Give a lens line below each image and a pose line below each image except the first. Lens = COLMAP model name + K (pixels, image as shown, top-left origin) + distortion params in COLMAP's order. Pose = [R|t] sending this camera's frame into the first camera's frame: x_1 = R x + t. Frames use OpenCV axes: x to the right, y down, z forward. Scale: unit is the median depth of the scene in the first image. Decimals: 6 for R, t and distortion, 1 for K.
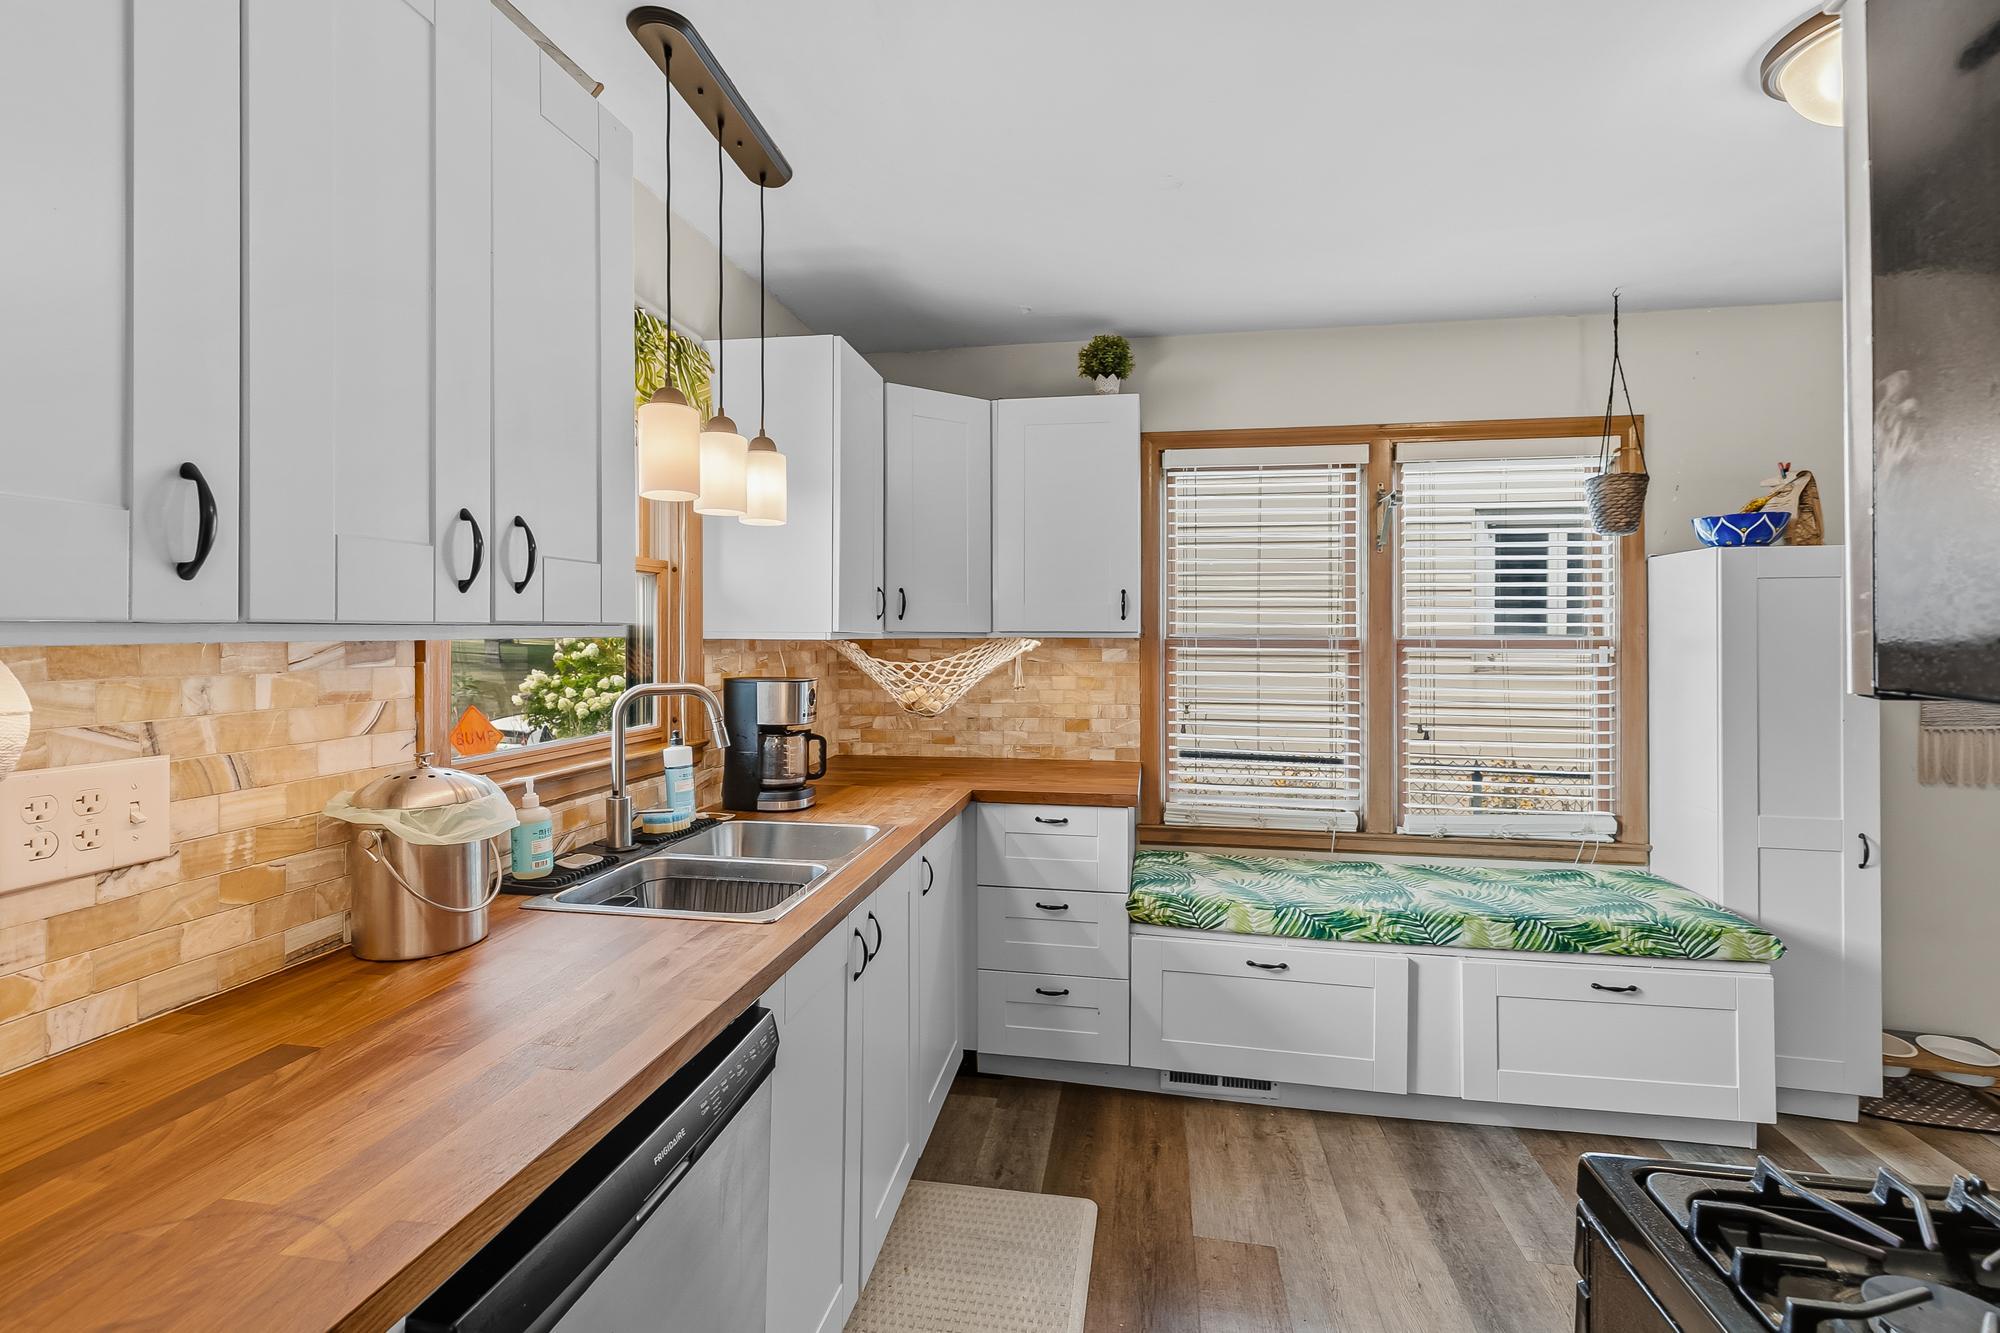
lens RADIAL K [[925.0, 0, 990.7], [0, 925.0, 630.0], [0, 0, 1]] dist [0.005086, 0.000123]
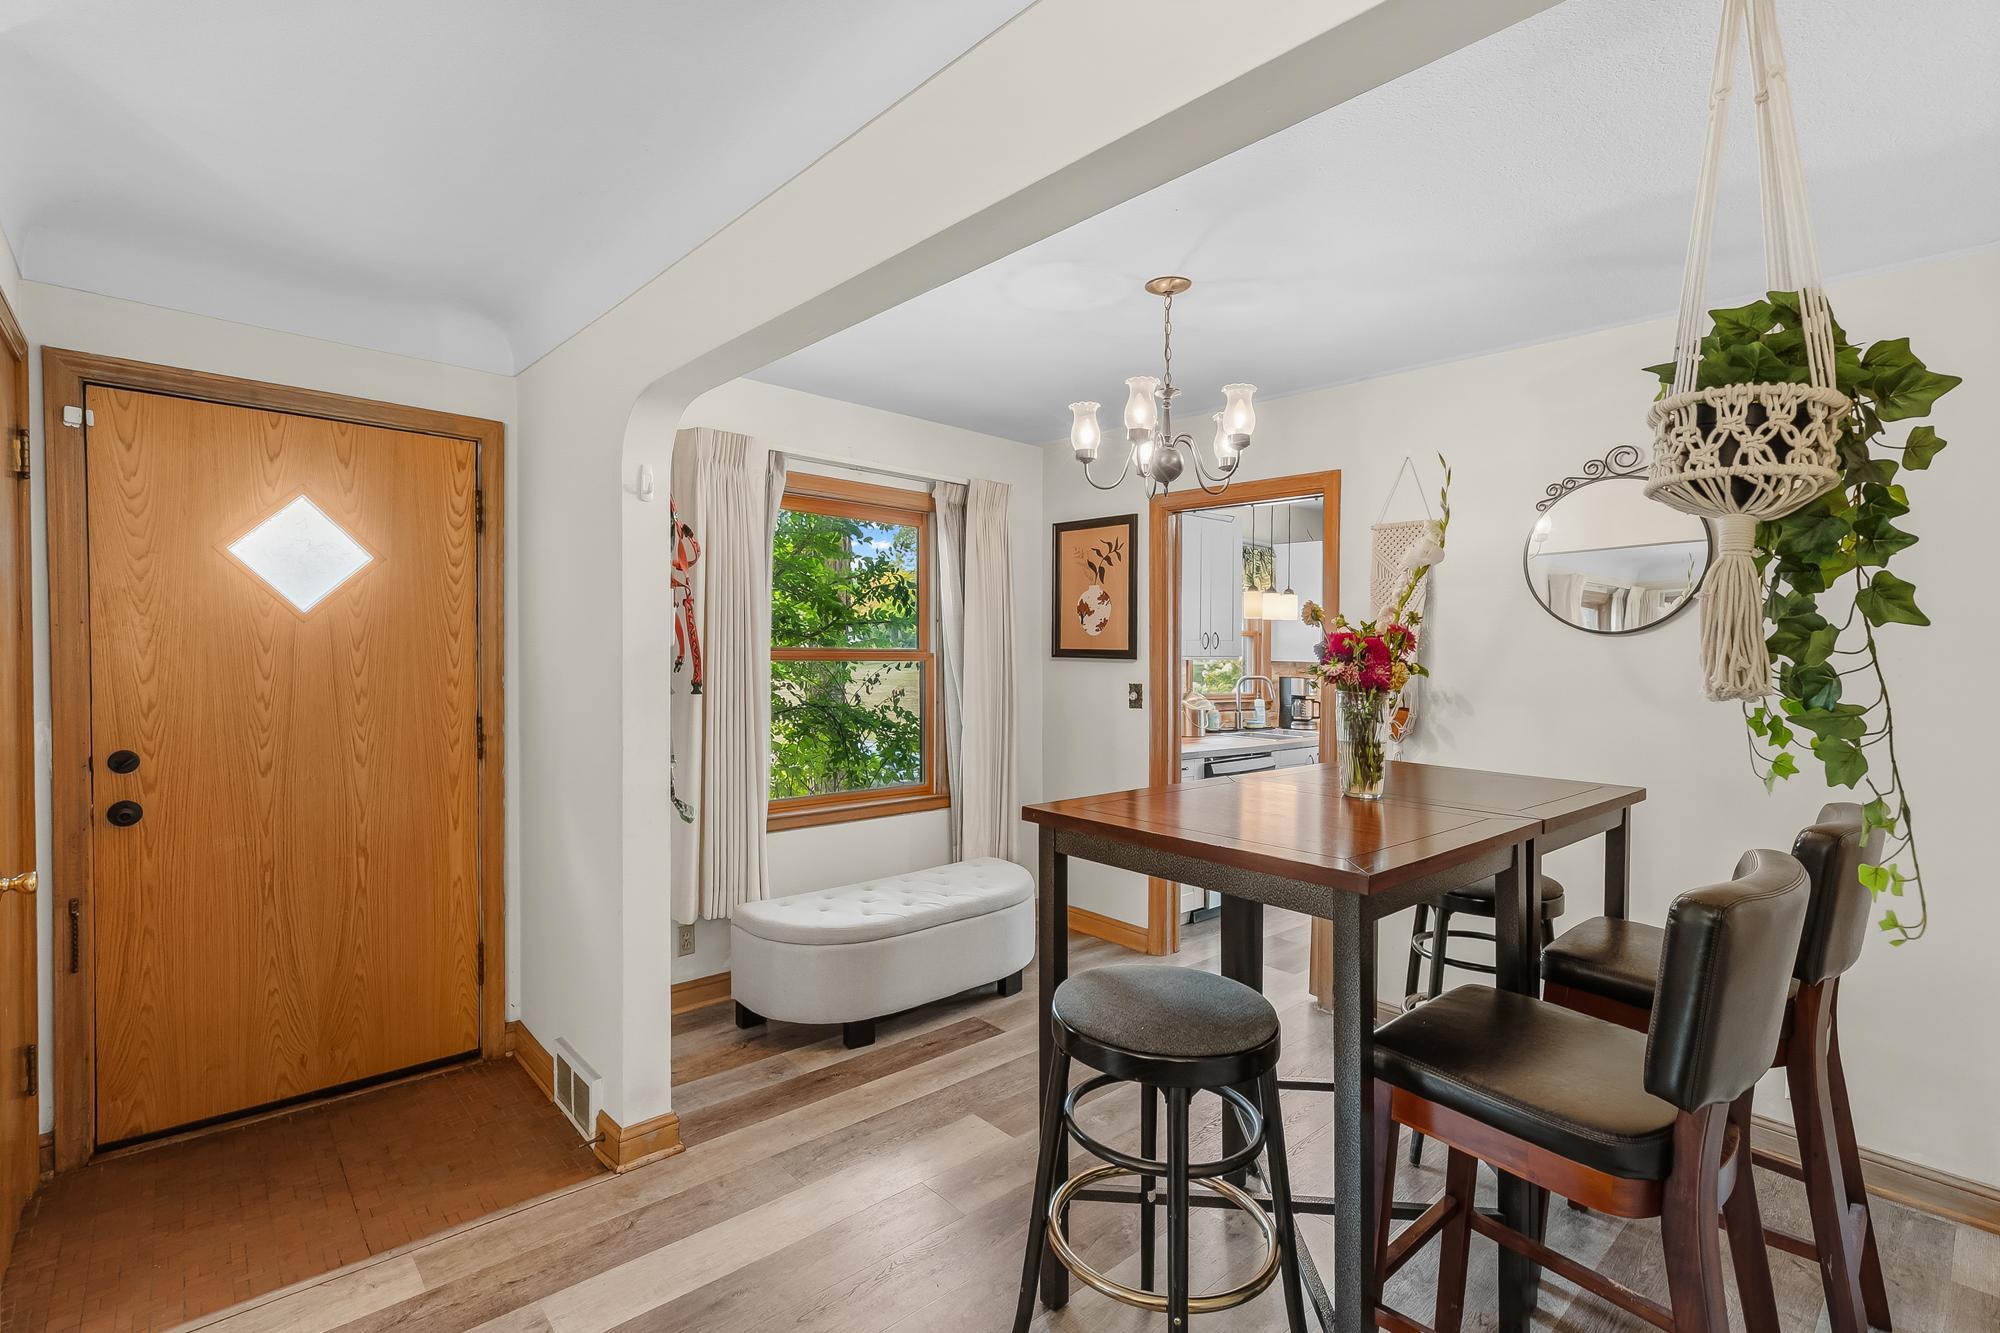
lens RADIAL K [[925.0, 0, 996.4], [0, 925.0, 664.9], [0, 0, 1]] dist [0.005086, 0.000123]
pose [[0.795848, 0.010339, -0.605409, 0.645818], [-0.002295, 0.999899, 0.014060, -0.015115], [0.605492, -0.009800, 0.795791, -1.526889]]
